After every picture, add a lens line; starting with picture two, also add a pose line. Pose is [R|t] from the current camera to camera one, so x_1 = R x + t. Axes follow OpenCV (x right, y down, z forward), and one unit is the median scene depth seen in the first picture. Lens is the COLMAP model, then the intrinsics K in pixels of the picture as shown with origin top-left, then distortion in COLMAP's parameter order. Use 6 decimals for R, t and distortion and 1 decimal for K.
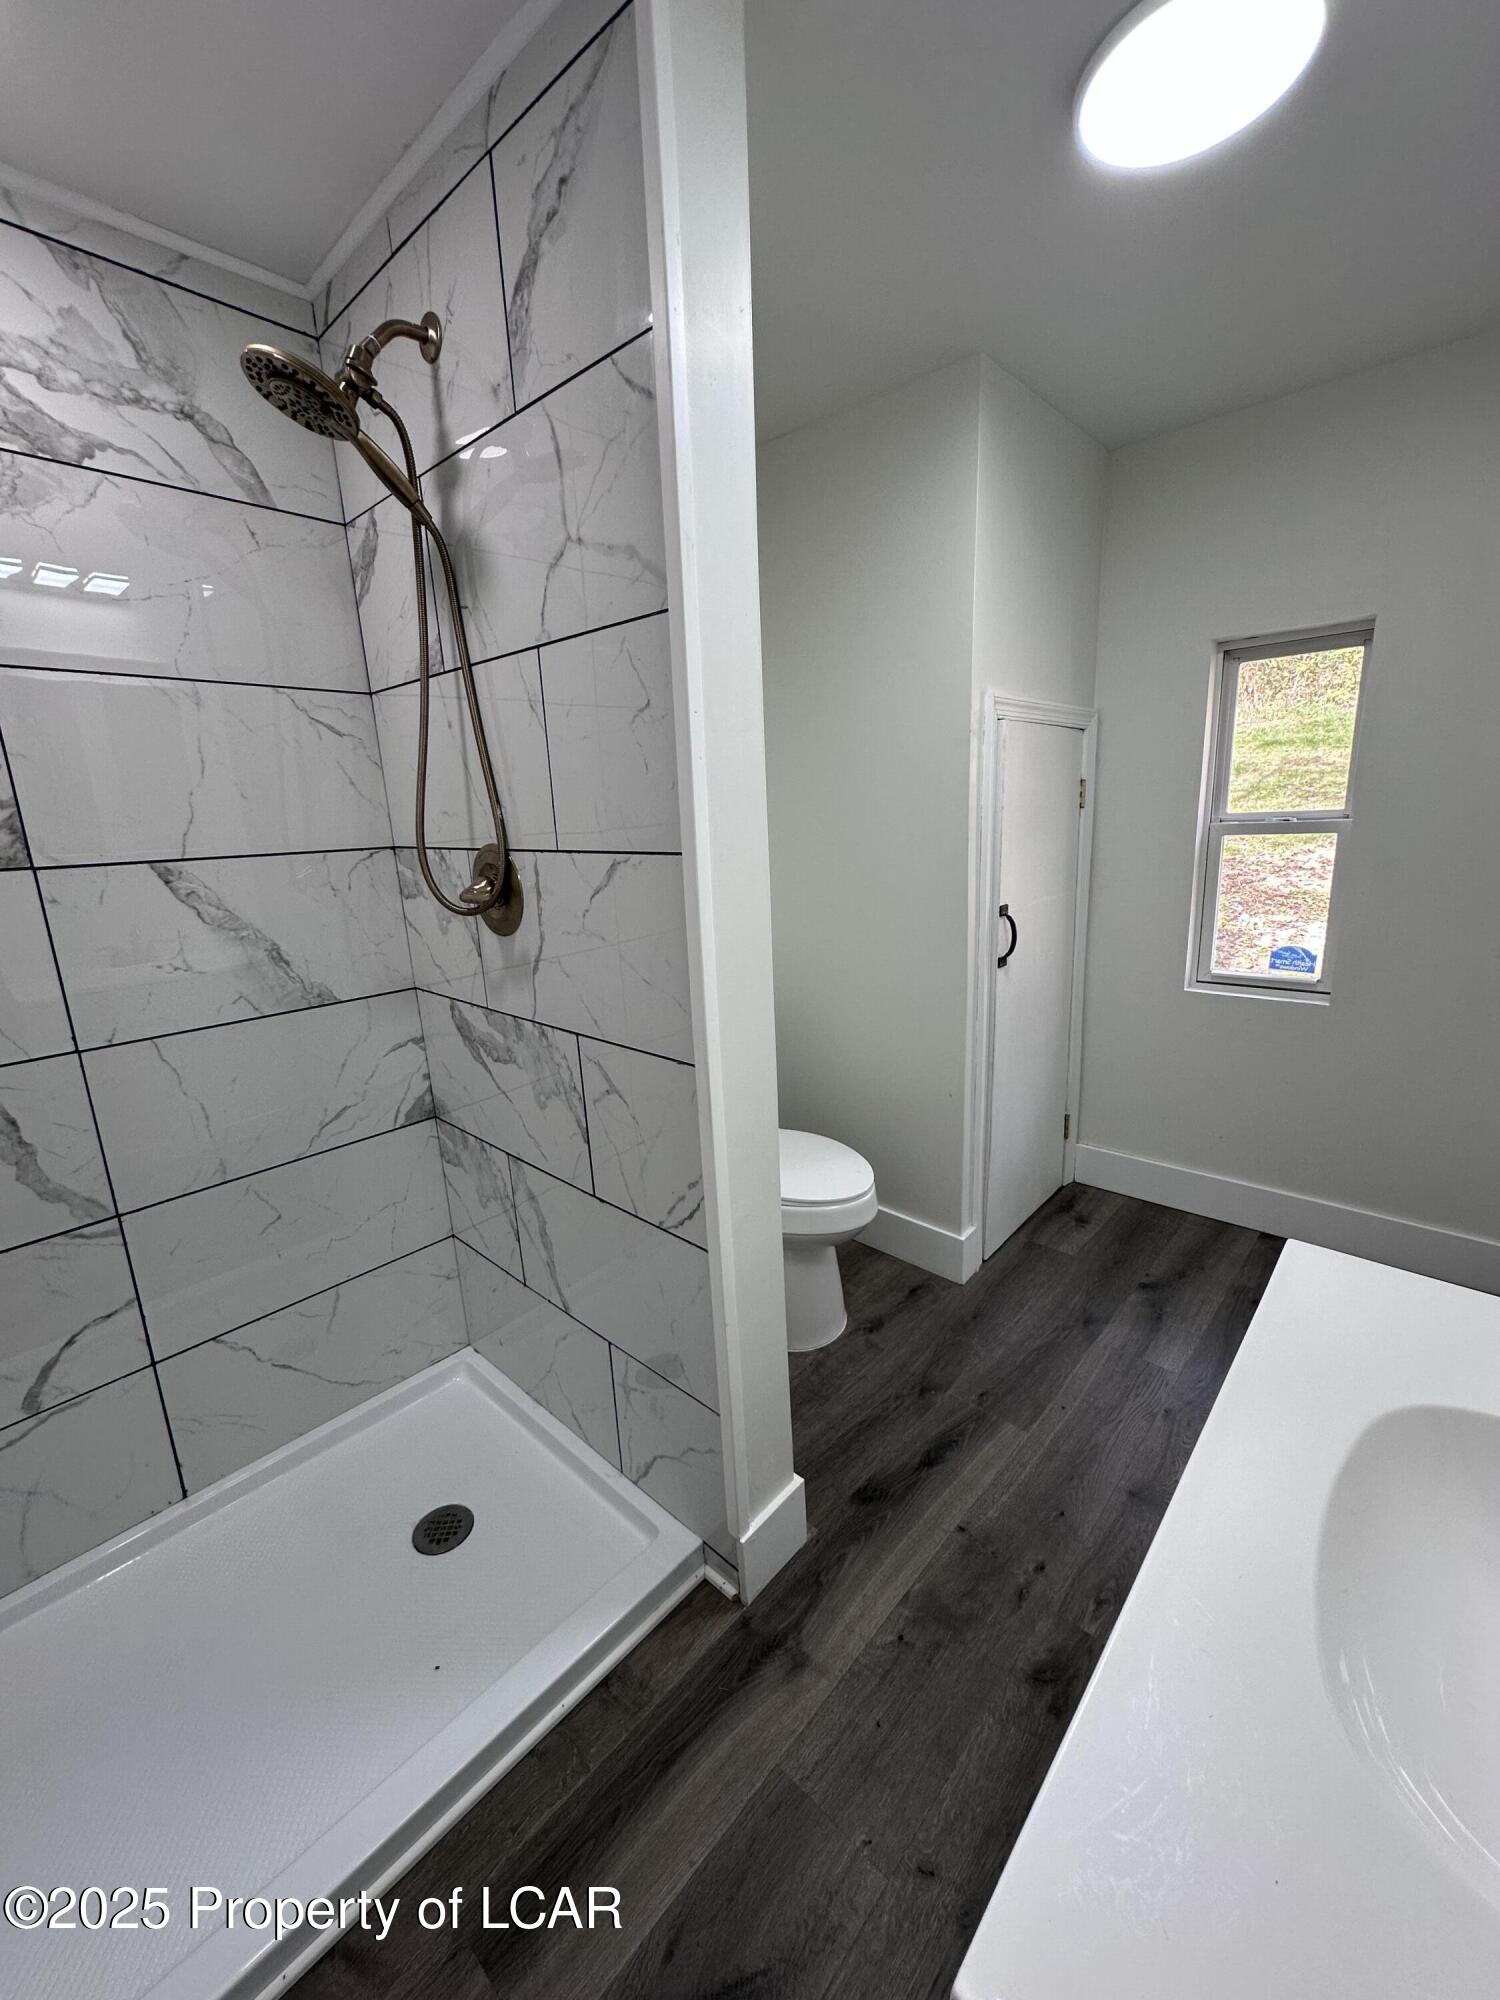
lens RADIAL K [[799.8, 0, 750.0], [0, 799.8, 1000.0], [0, 0, 1]] dist [-0.000007, 0.000443]
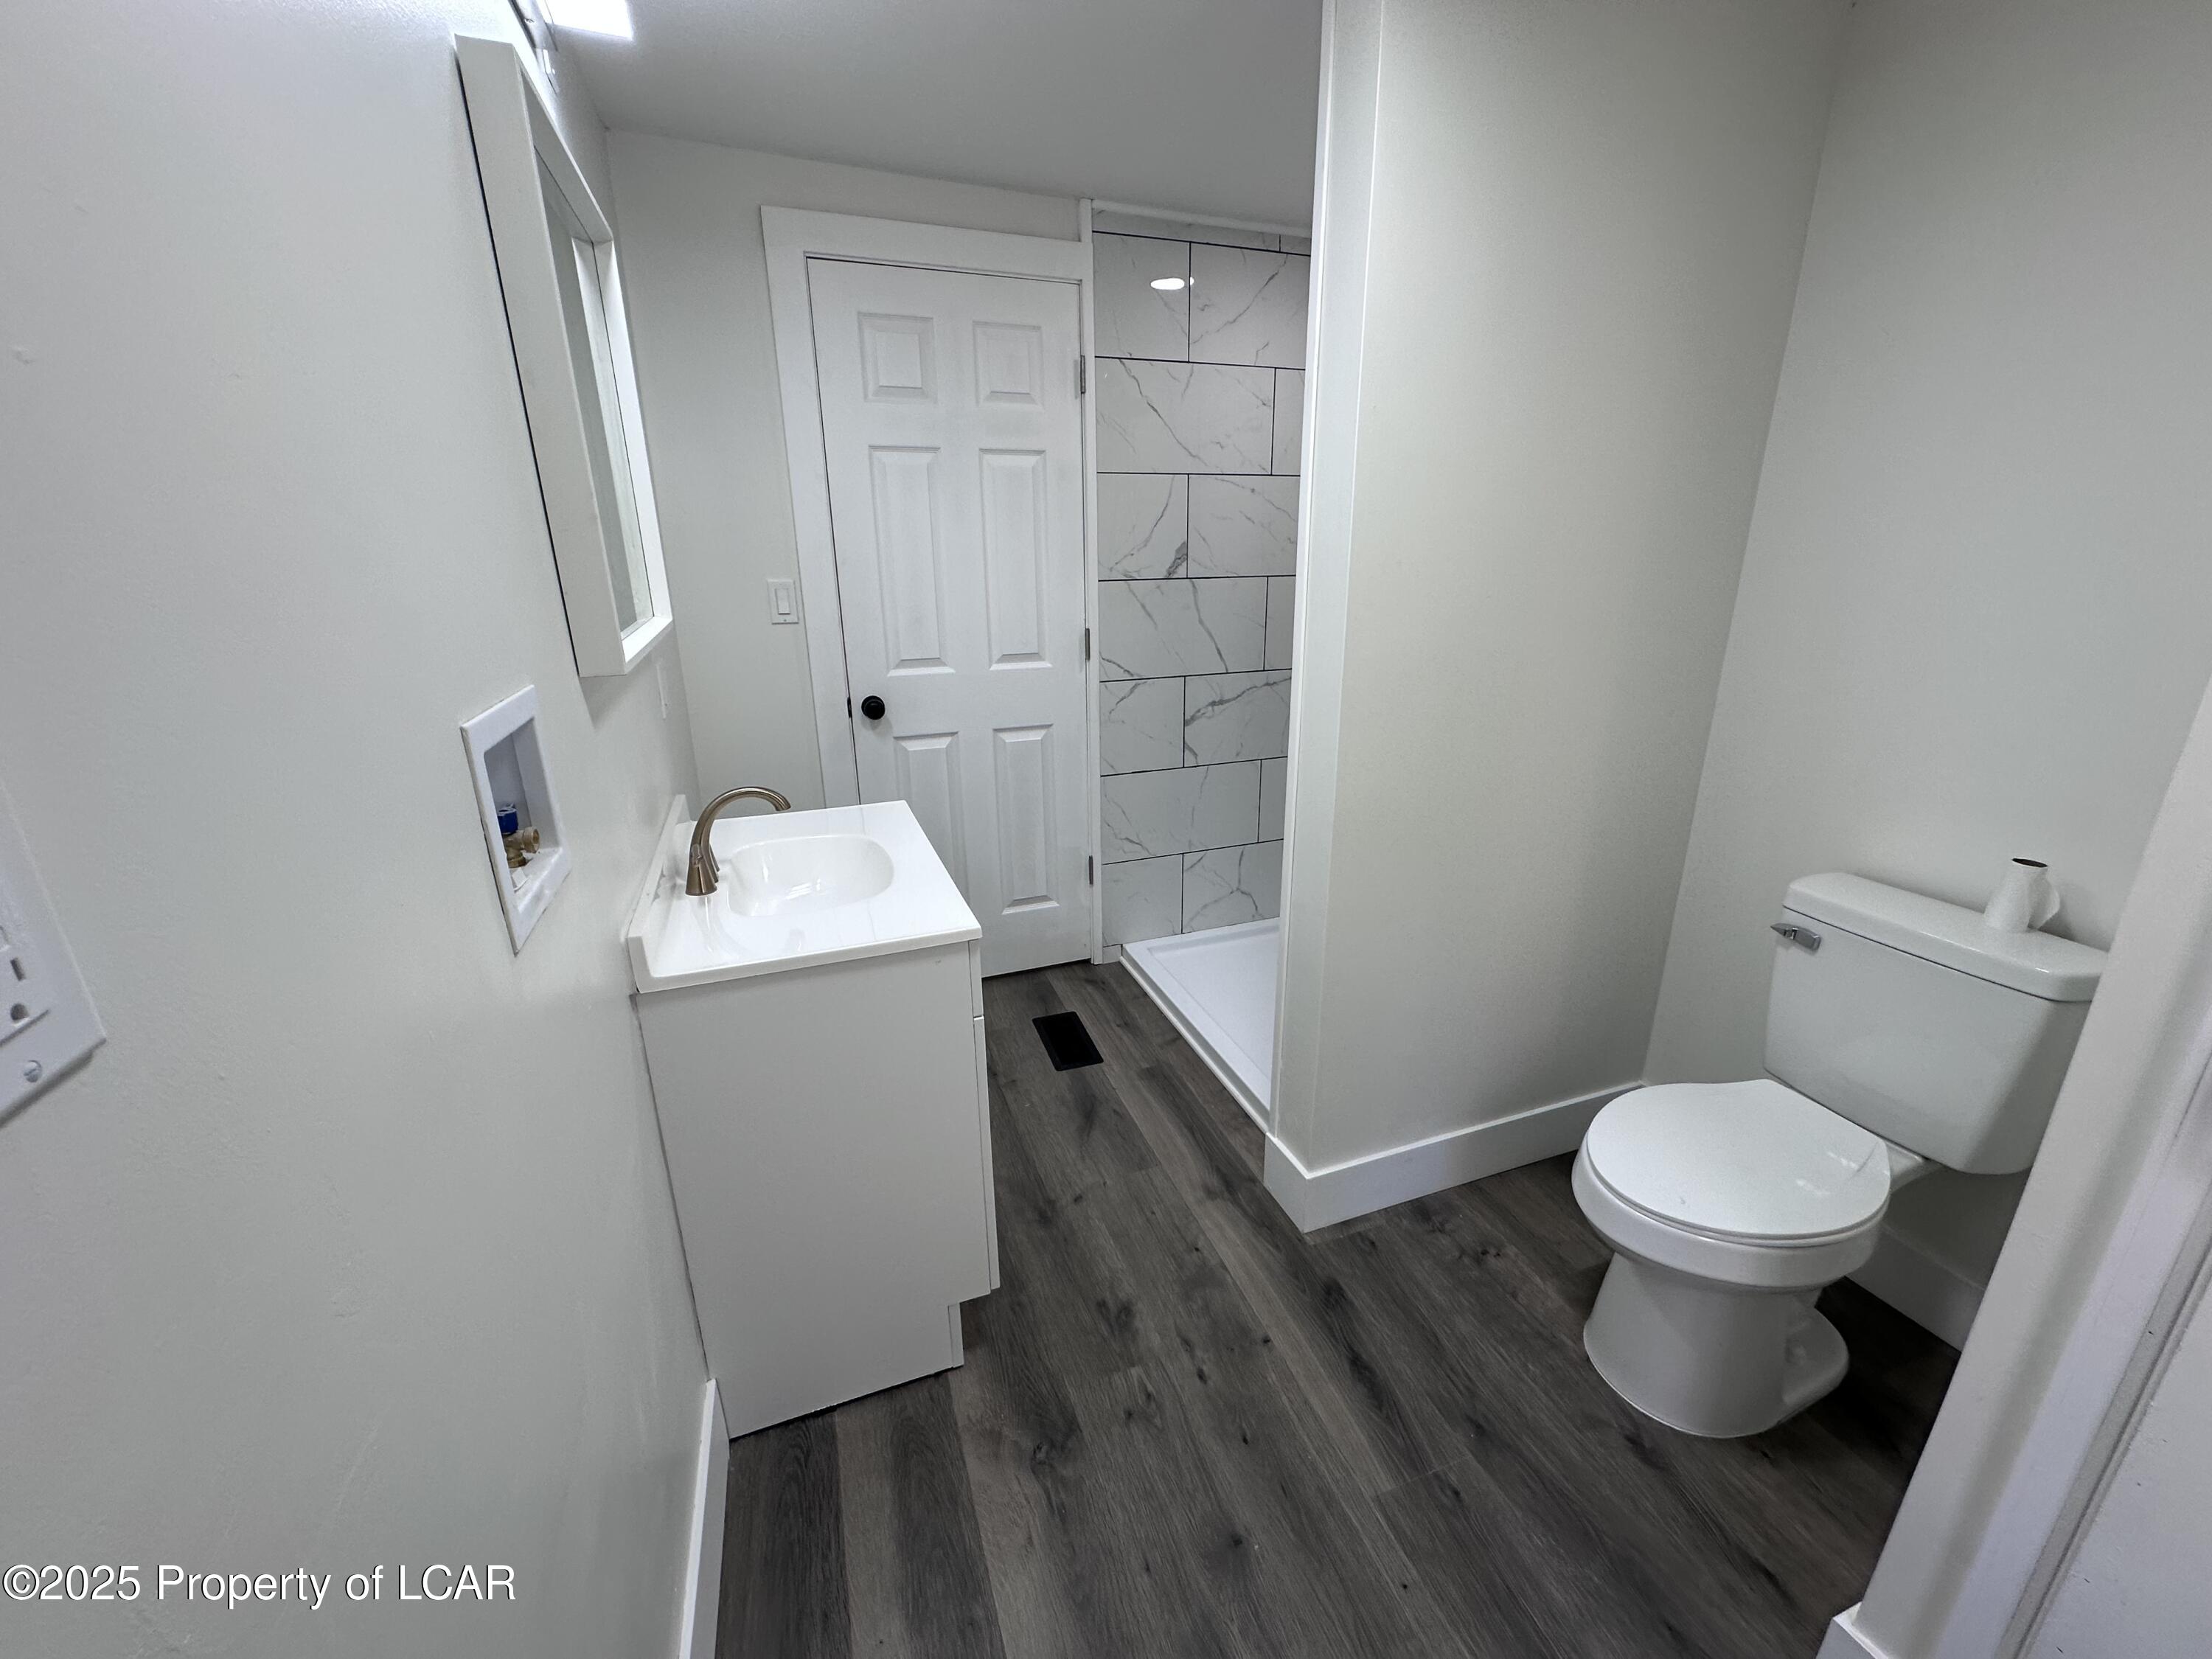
lens RADIAL K [[884.5, 0, 1106.0], [0, 884.5, 829.5], [0, 0, 1]] dist [-0.000007, 0.000443]
pose [[-0.458136, 0.316200, -0.830740, 1.174377], [-0.180472, 0.882035, 0.435251, -0.362513], [0.870369, 0.349329, -0.347026, 1.096919]]
